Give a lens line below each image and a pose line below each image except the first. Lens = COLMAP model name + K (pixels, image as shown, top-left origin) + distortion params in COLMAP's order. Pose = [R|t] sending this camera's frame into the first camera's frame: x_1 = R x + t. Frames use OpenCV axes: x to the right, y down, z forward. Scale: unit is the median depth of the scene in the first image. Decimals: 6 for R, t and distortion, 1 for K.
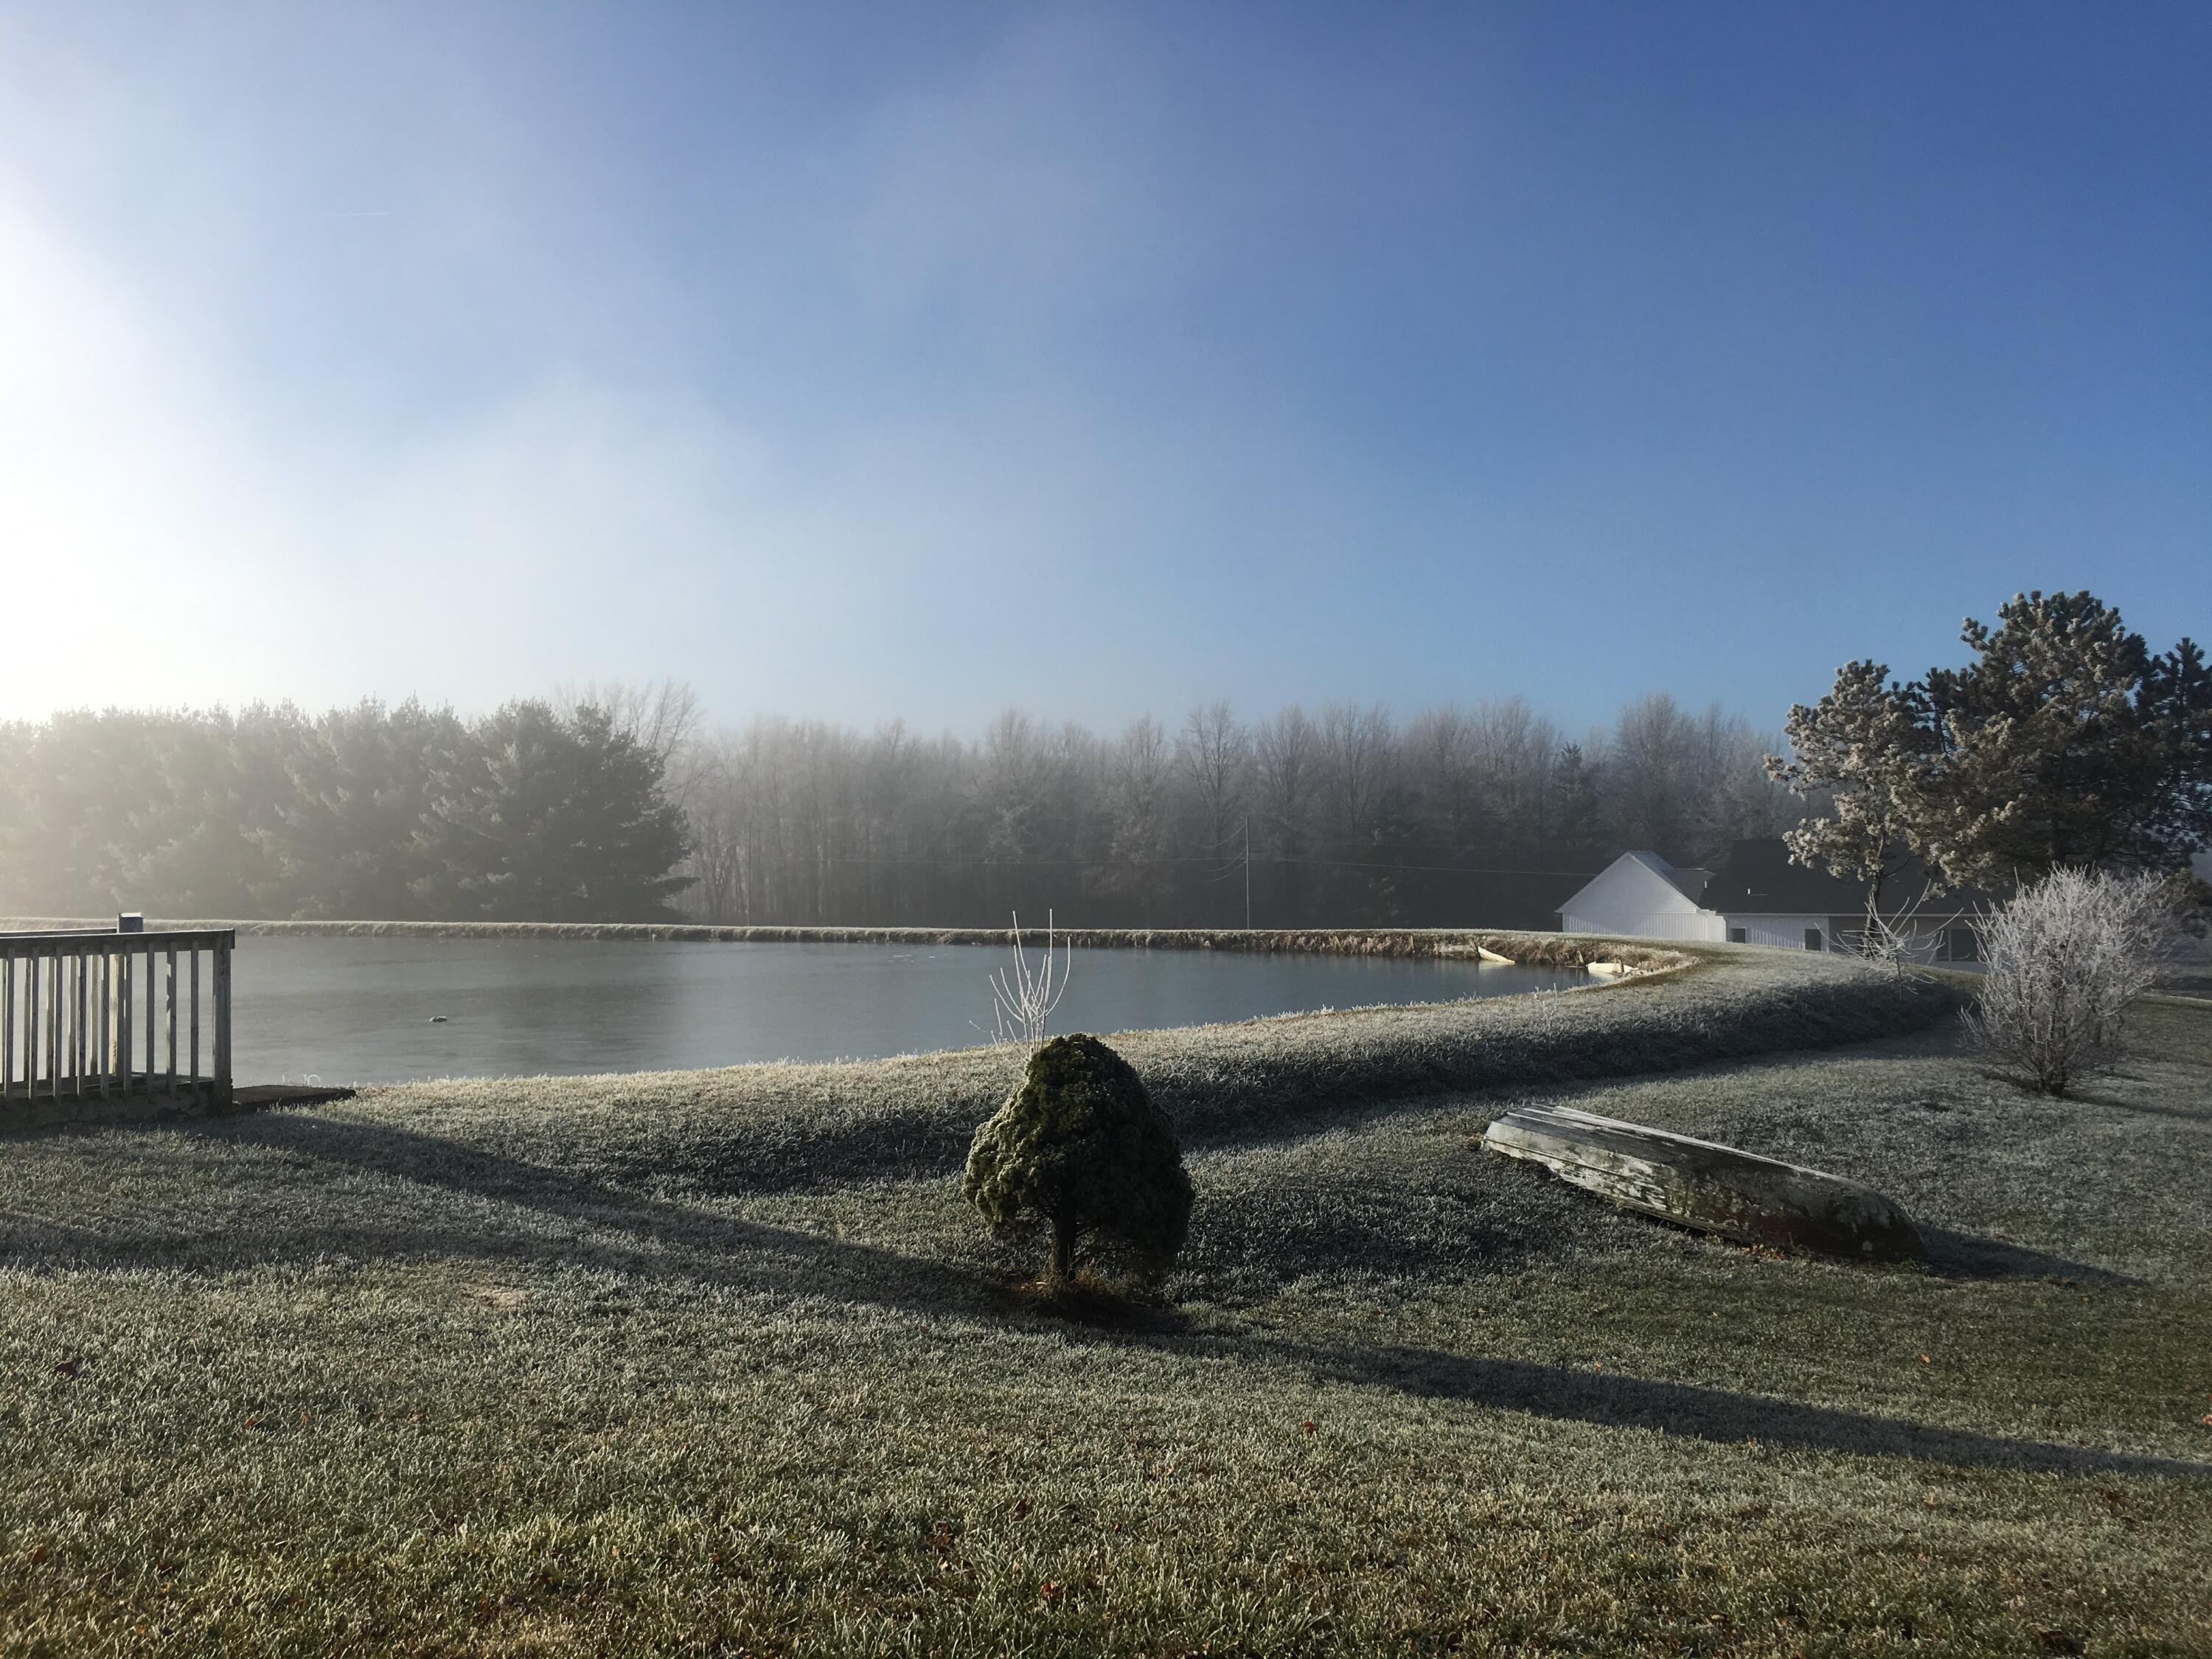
lens RADIAL K [[1808.3, 0, 1105.3], [0, 1808.3, 869.2], [0, 0, 1]] dist [0.028561, -0.000447]
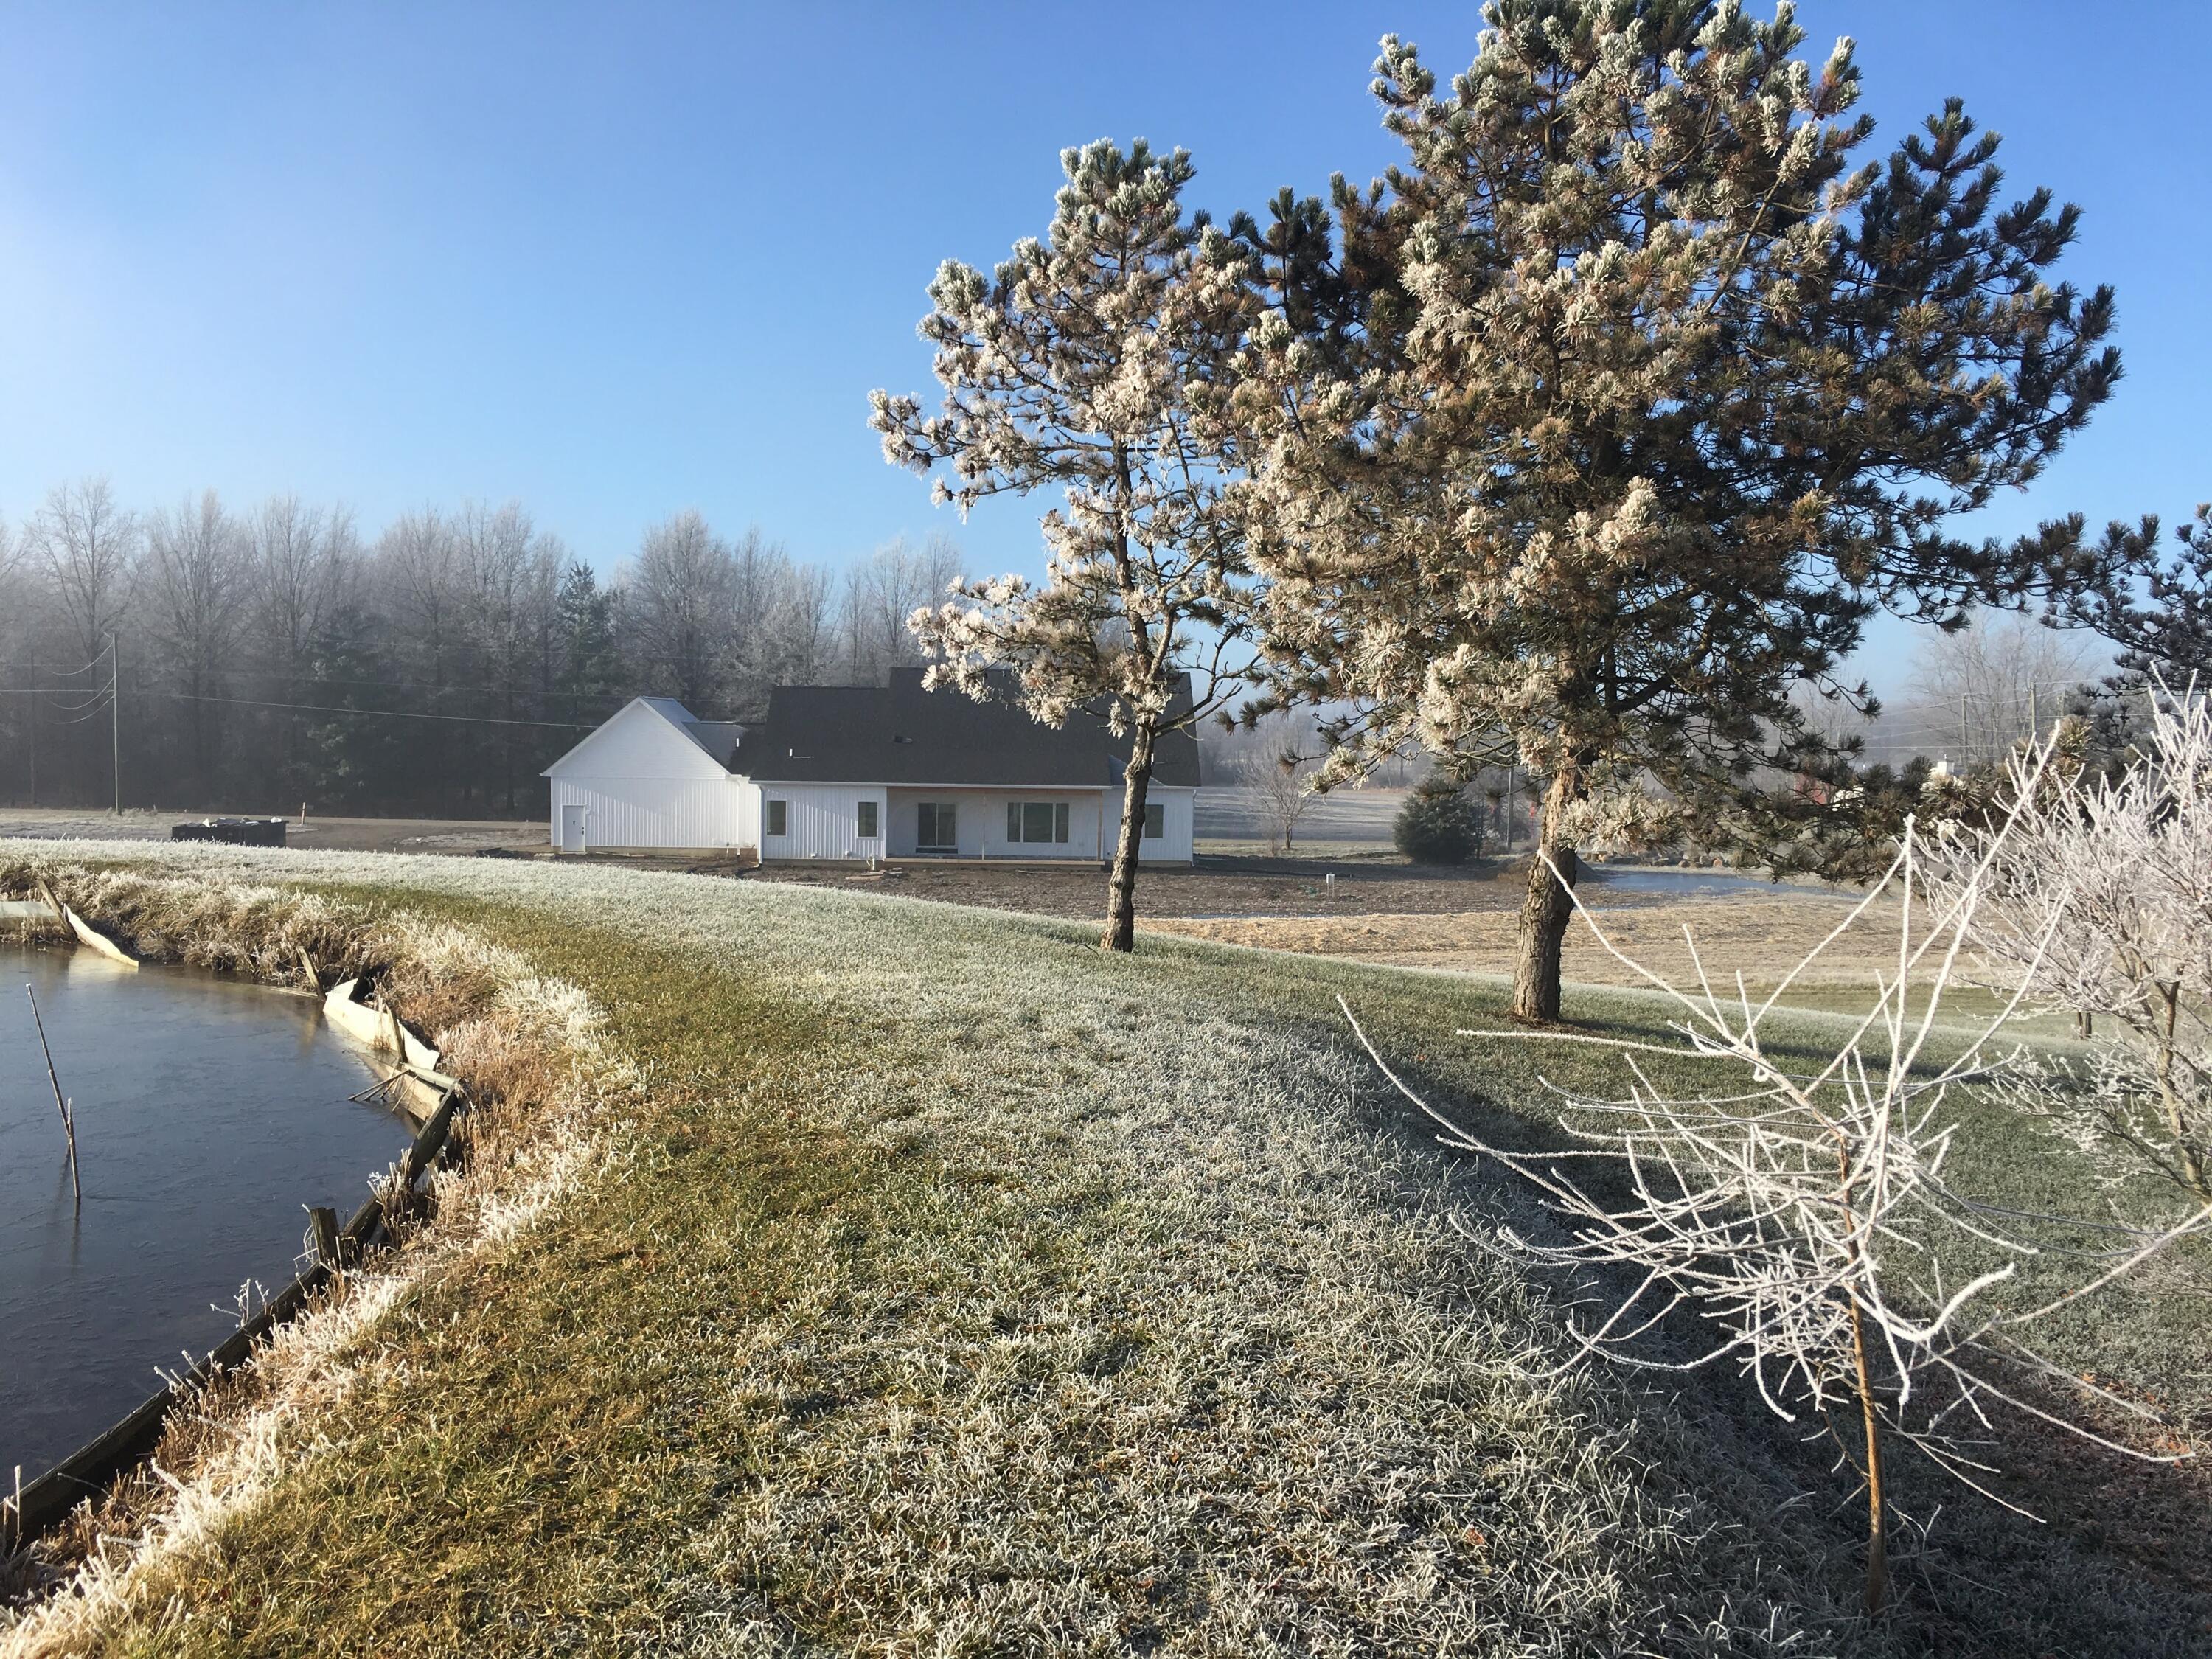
lens RADIAL K [[1897.3, 0, 1106.0], [0, 1897.3, 829.5], [0, 0, 1]] dist [0.018930, 0.005360]
pose [[0.873174, -0.002289, 0.487403, 0.096301], [-0.024702, 0.998496, 0.048943, 0.002677], [-0.486782, -0.054776, 0.871804, 0.282797]]
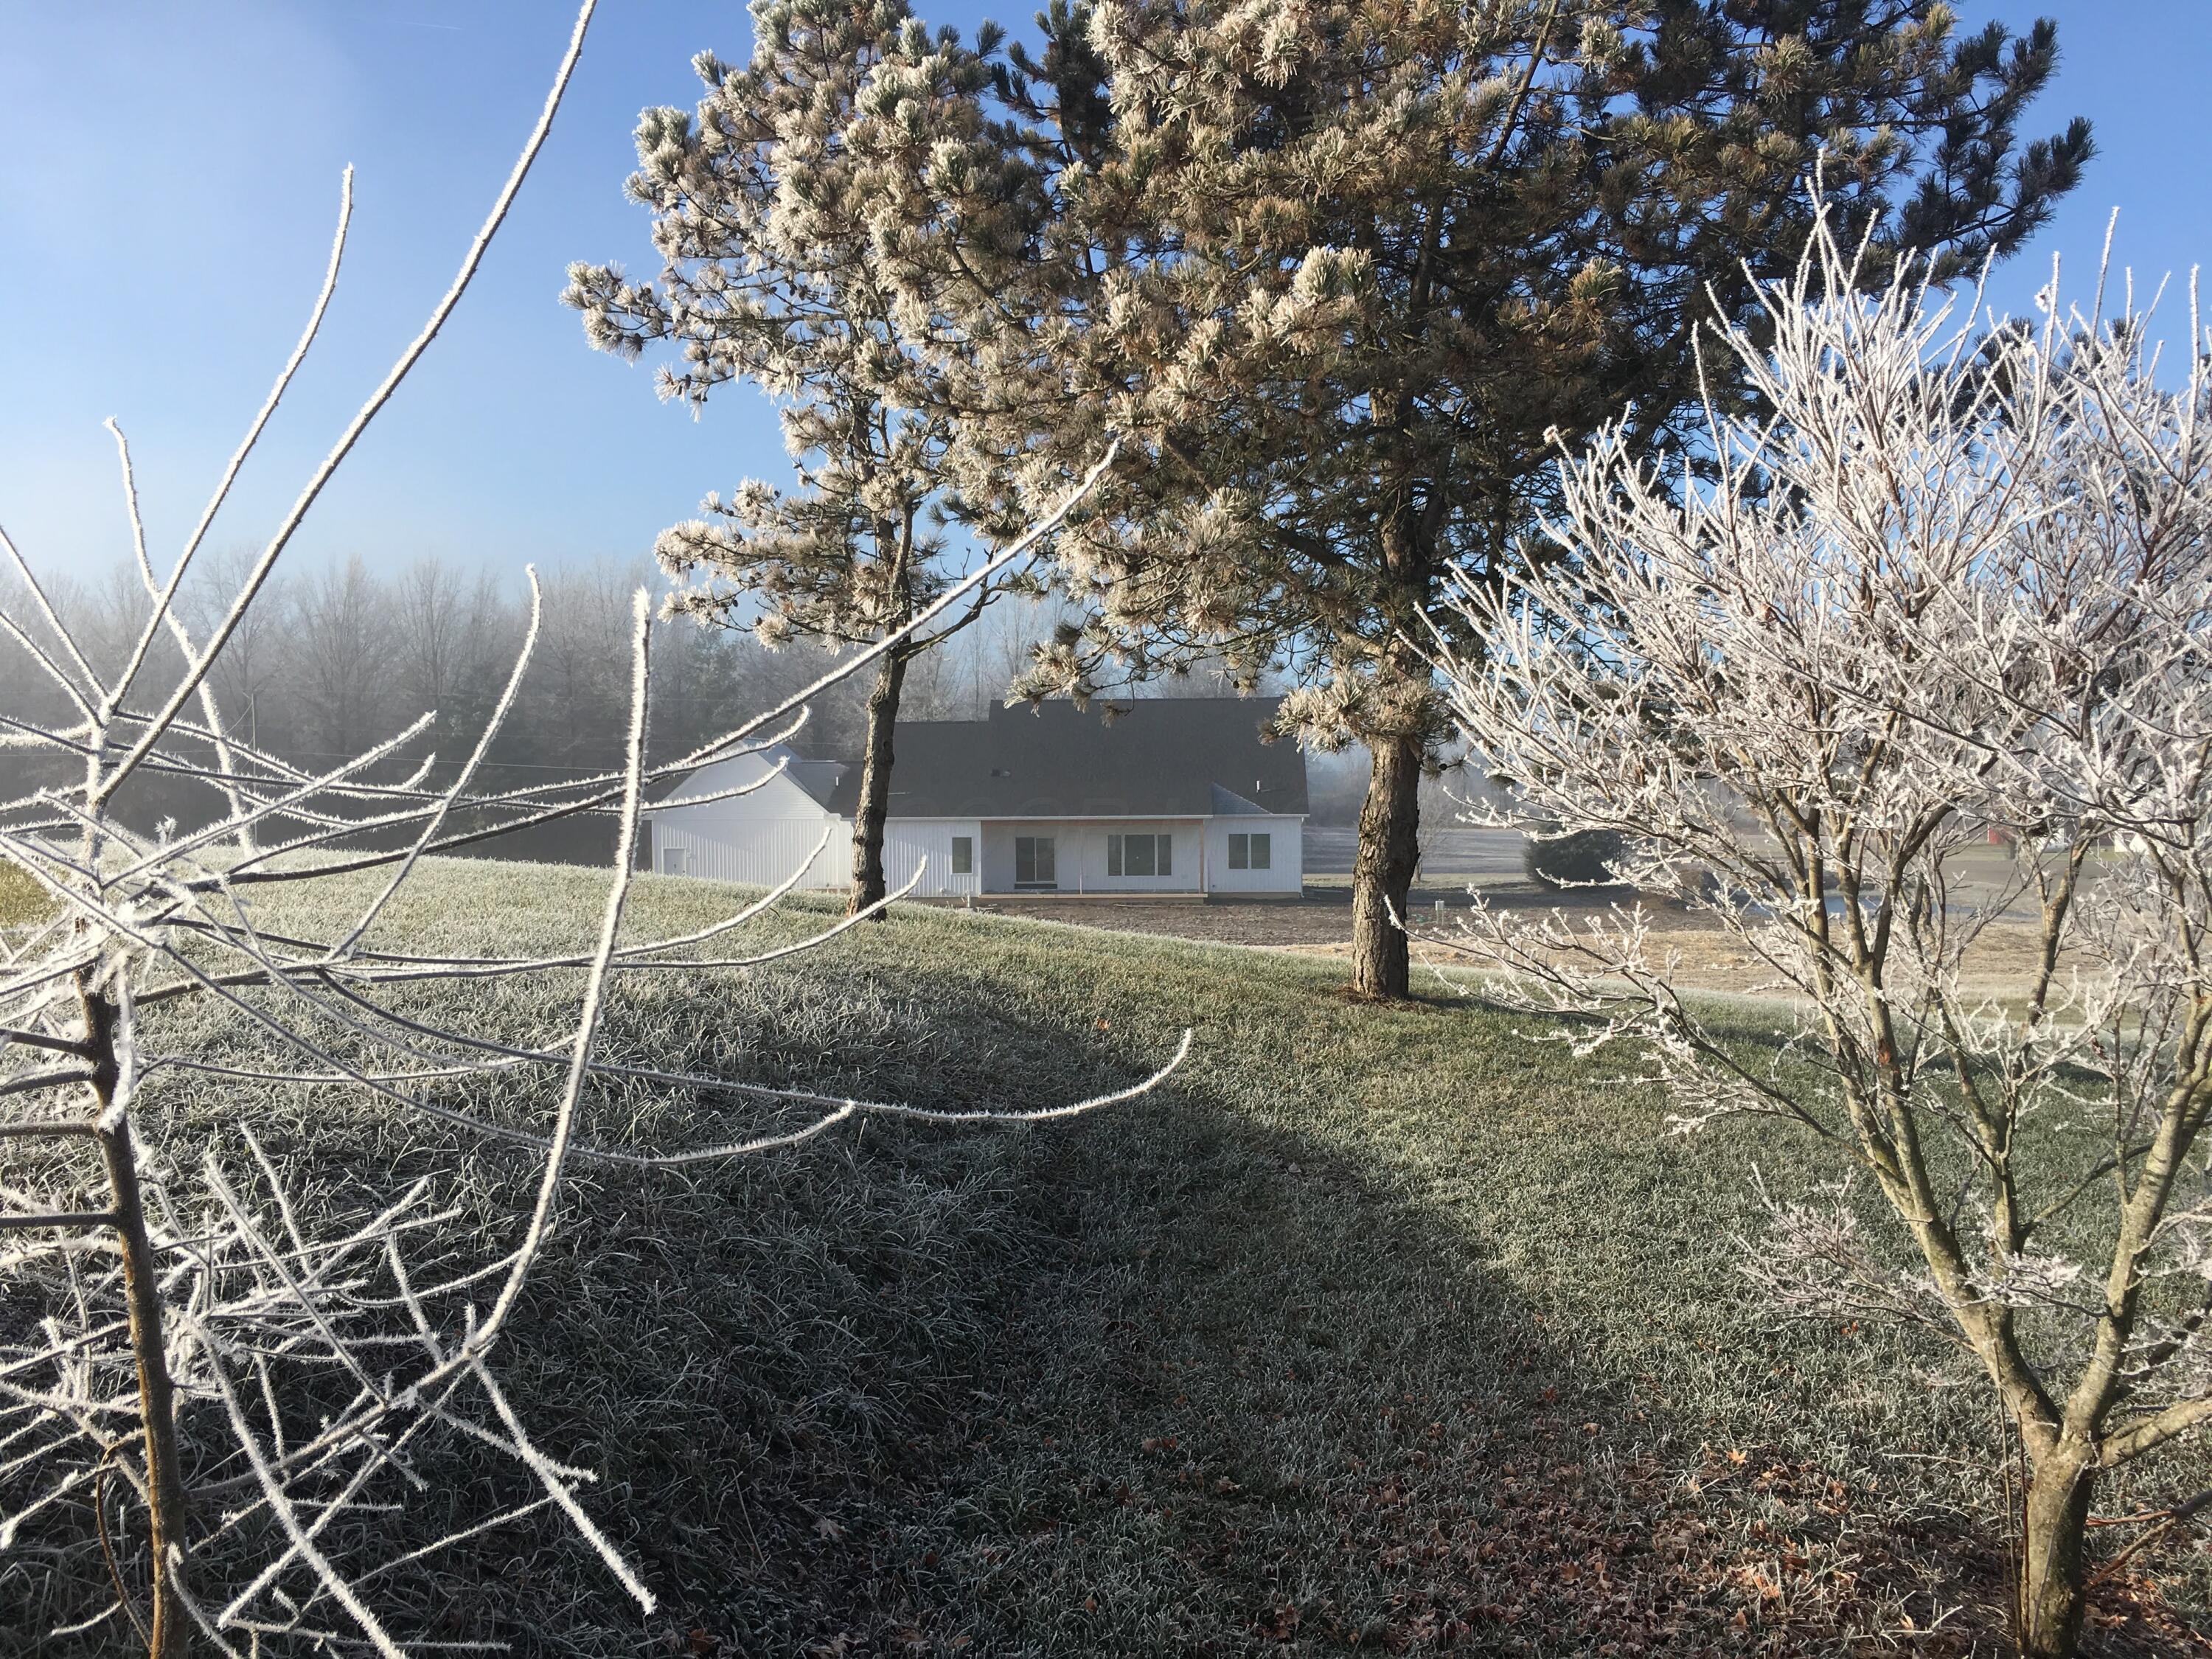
lens RADIAL K [[1916.0, 0, 1106.0], [0, 1916.0, 829.5], [0, 0, 1]] dist [0.028539, 0.000560]
pose [[0.912215, -0.009368, 0.409605, 0.138634], [-0.000900, 0.999690, 0.024869, 0.011636], [-0.409711, -0.023054, 0.911924, 0.293256]]
